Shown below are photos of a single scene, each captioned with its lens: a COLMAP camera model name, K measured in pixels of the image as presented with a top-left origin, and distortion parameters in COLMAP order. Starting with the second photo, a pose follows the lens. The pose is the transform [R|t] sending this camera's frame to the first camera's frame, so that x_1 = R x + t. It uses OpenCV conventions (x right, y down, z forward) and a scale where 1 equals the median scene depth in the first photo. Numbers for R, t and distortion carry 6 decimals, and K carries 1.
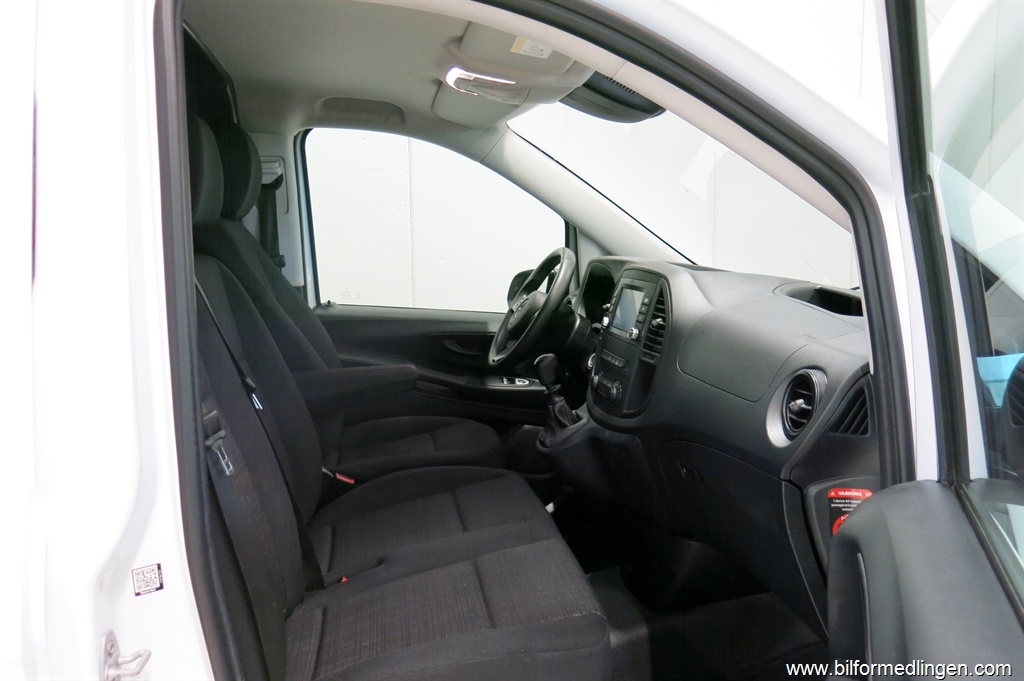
lens RADIAL K [[849.7, 0, 512.0], [0, 849.7, 340.5], [0, 0, 1]] dist [-0.008264, -0.006624]
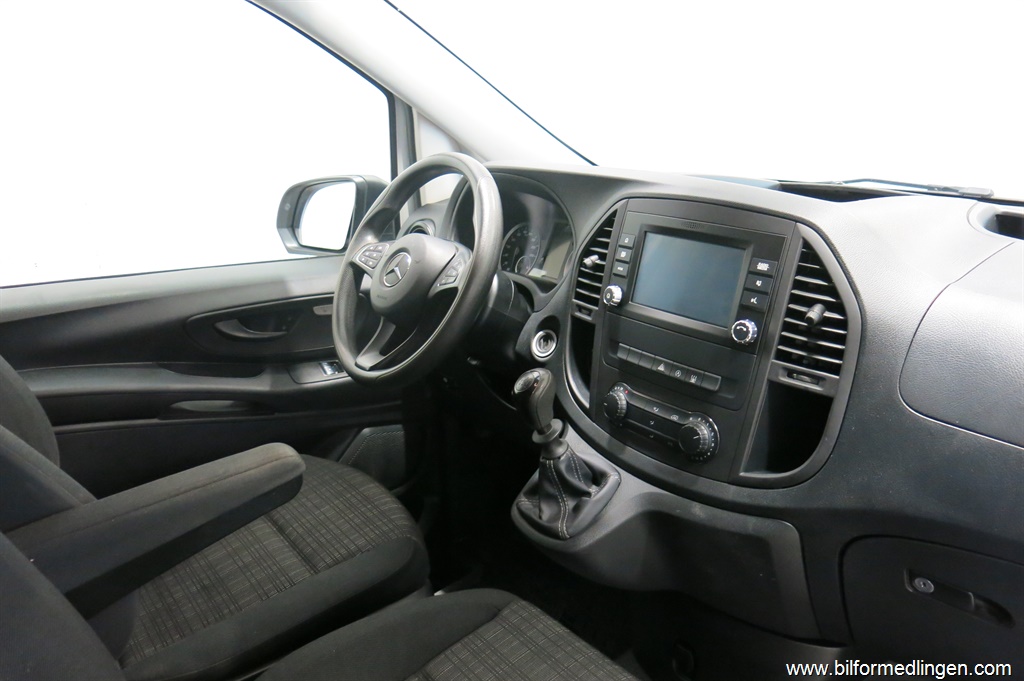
lens RADIAL K [[843.7, 0, 511.8], [0, 843.7, 361.6], [0, 0, 1]] dist [-0.002261, -0.000532]
pose [[0.891468, -0.182052, 0.414900, -0.187950], [0.095280, 0.970574, 0.221151, -0.107016], [-0.442952, -0.157617, 0.882582, 0.518860]]
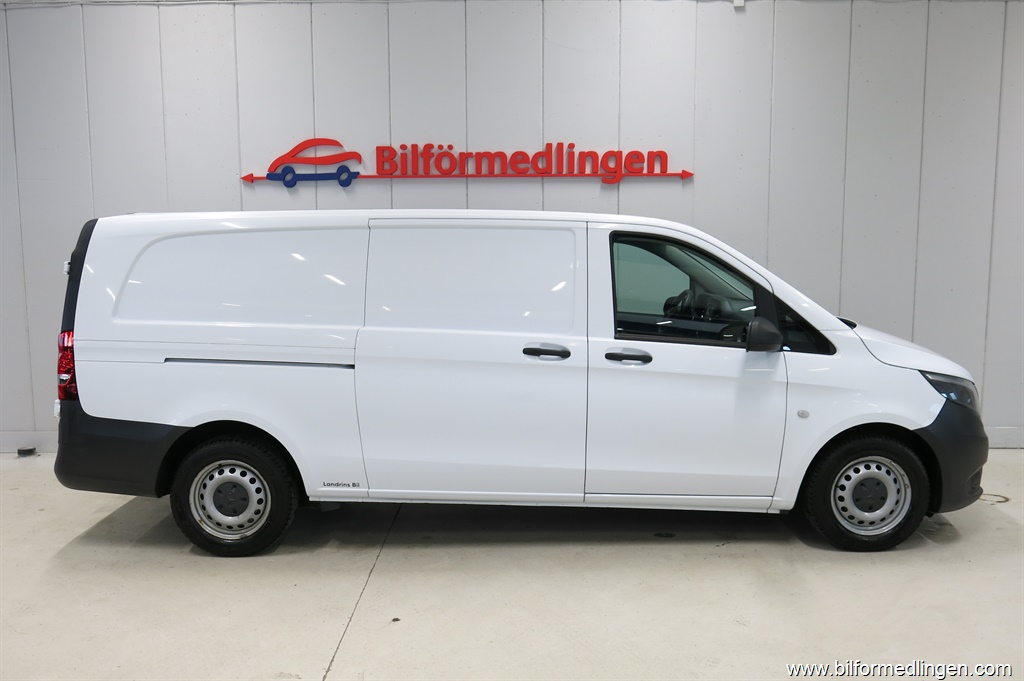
lens RADIAL K [[849.7, 0, 512.0], [0, 849.7, 340.5], [0, 0, 1]] dist [-0.008264, -0.006624]
pose [[0.988251, 0.015773, -0.152021, -0.092787], [-0.018143, 0.999734, -0.014213, 0.112918], [0.151757, 0.016804, 0.988275, -1.960639]]
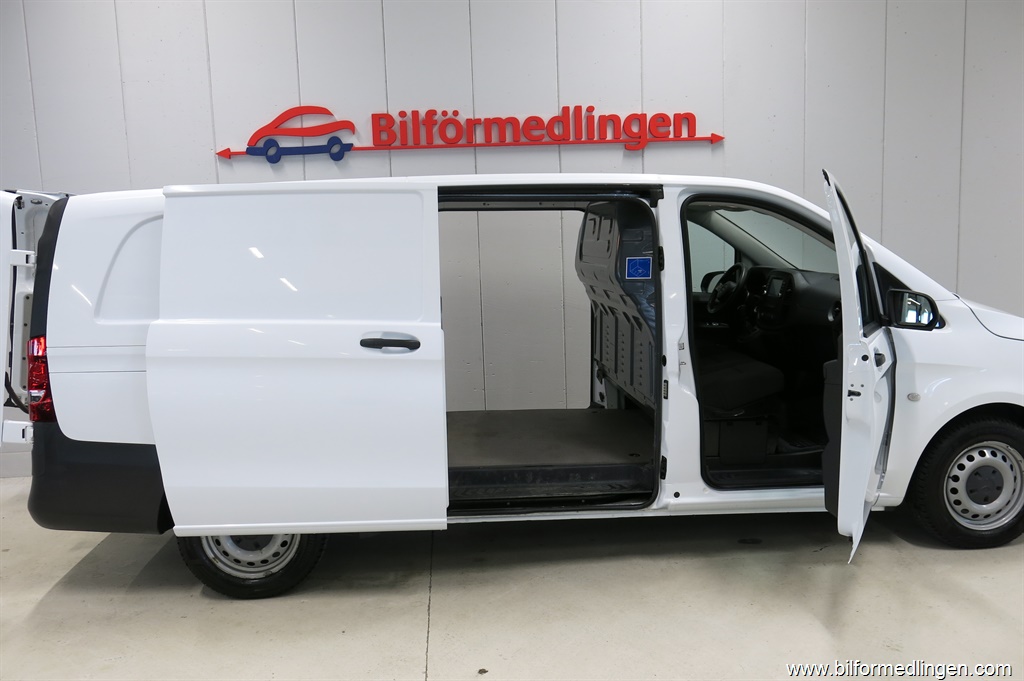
lens RADIAL K [[849.7, 0, 512.0], [0, 849.7, 340.5], [0, 0, 1]] dist [-0.008264, -0.006624]
pose [[0.996901, -0.021674, -0.075622, -0.467645], [0.021843, 0.999760, 0.001410, 0.104721], [0.075573, -0.003057, 0.997136, -1.643994]]
